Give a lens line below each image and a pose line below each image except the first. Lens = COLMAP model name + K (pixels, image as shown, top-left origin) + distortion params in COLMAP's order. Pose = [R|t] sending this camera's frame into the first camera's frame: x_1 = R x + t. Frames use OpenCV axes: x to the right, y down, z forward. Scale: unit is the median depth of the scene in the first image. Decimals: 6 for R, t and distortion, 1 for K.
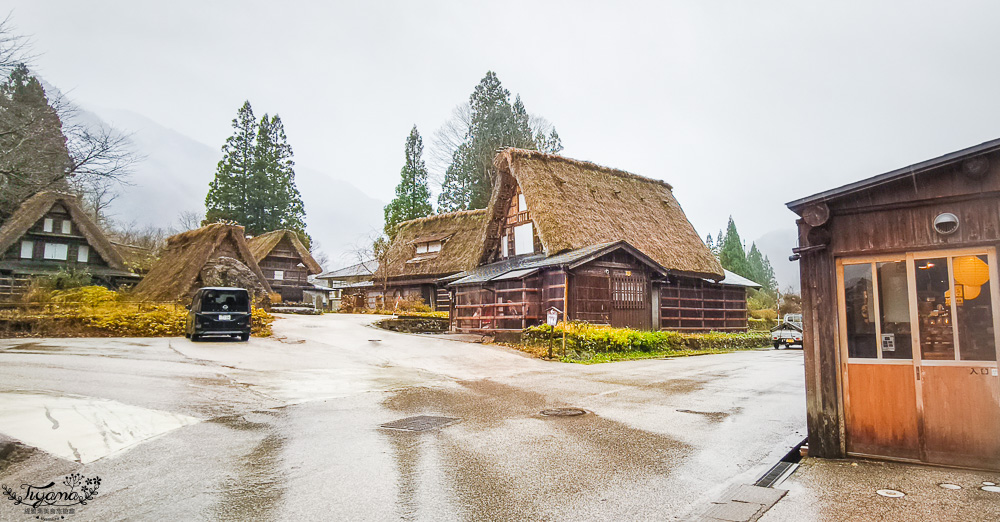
lens RADIAL K [[667.9, 0, 504.8], [0, 667.9, 262.2], [0, 0, 1]] dist [-0.006441, 0.000499]
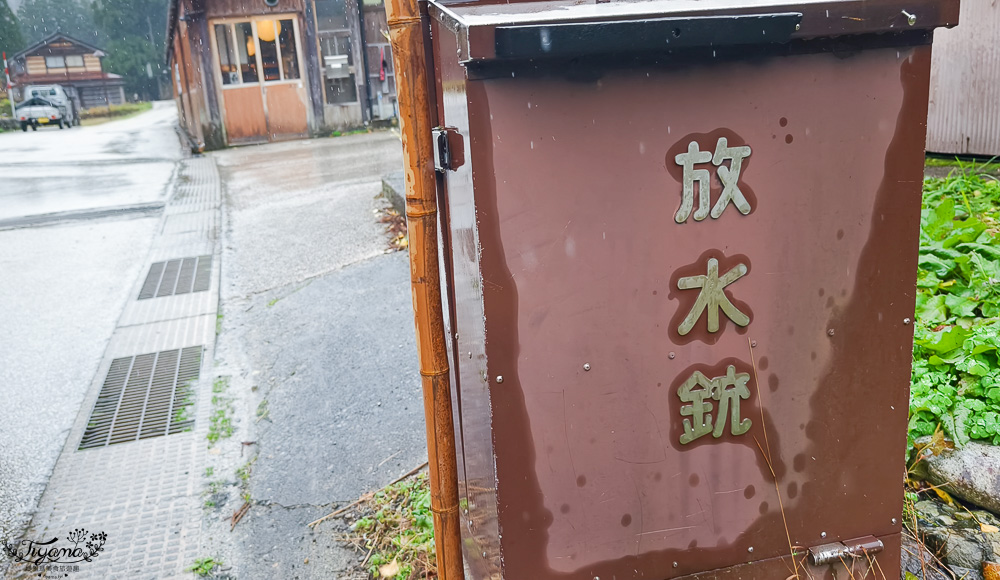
lens RADIAL K [[822.5, 0, 501.1], [0, 822.5, 289.0], [0, 0, 1]] dist [-0.002333, -0.004842]
pose [[0.608251, -0.238650, 0.757018, -0.682818], [-0.012713, 0.950679, 0.309916, -0.010428], [-0.793643, -0.198131, 0.575217, -0.752116]]
